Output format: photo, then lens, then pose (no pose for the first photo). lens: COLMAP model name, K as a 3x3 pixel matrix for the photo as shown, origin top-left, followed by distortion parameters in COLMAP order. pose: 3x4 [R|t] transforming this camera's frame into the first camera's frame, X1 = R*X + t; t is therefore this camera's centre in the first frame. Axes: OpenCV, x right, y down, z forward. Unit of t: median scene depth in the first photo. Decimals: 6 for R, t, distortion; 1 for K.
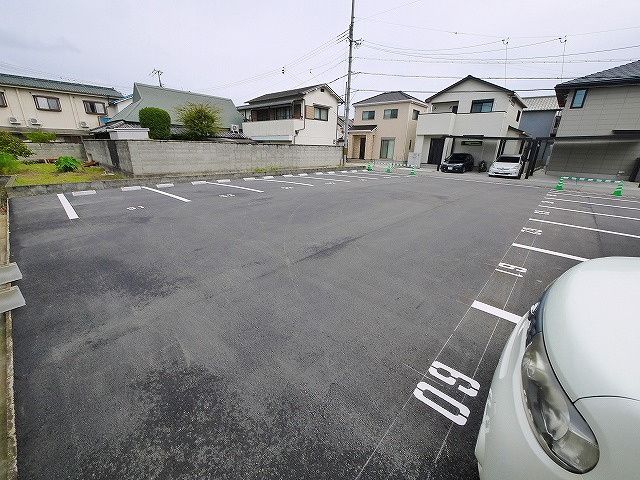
lens RADIAL K [[264.3, 0, 315.6], [0, 264.3, 238.1], [0, 0, 1]] dist [-0.006825, 0.000796]
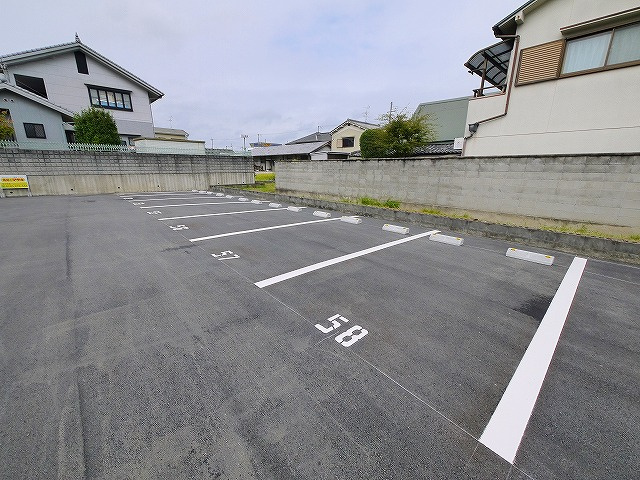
lens RADIAL K [[264.3, 0, 315.9], [0, 264.3, 237.7], [0, 0, 1]] dist [-0.006825, 0.000796]
pose [[-0.068283, 0.232709, -0.970146, 0.397400], [-0.331459, 0.911888, 0.242064, -0.259348], [0.940995, 0.338092, 0.014867, 0.814590]]
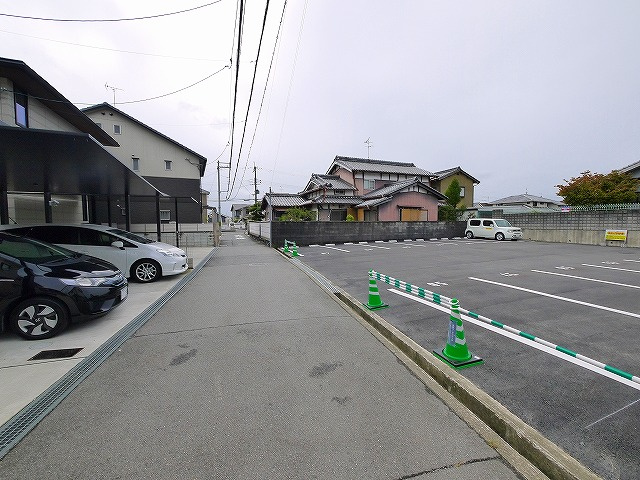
lens RADIAL K [[264.3, 0, 315.3], [0, 264.3, 238.7], [0, 0, 1]] dist [-0.006825, 0.000796]
pose [[-0.898132, -0.046384, 0.437273, 0.287087], [0.126660, 0.924986, 0.358271, -0.380844], [-0.421090, 0.377159, -0.824884, 1.145968]]
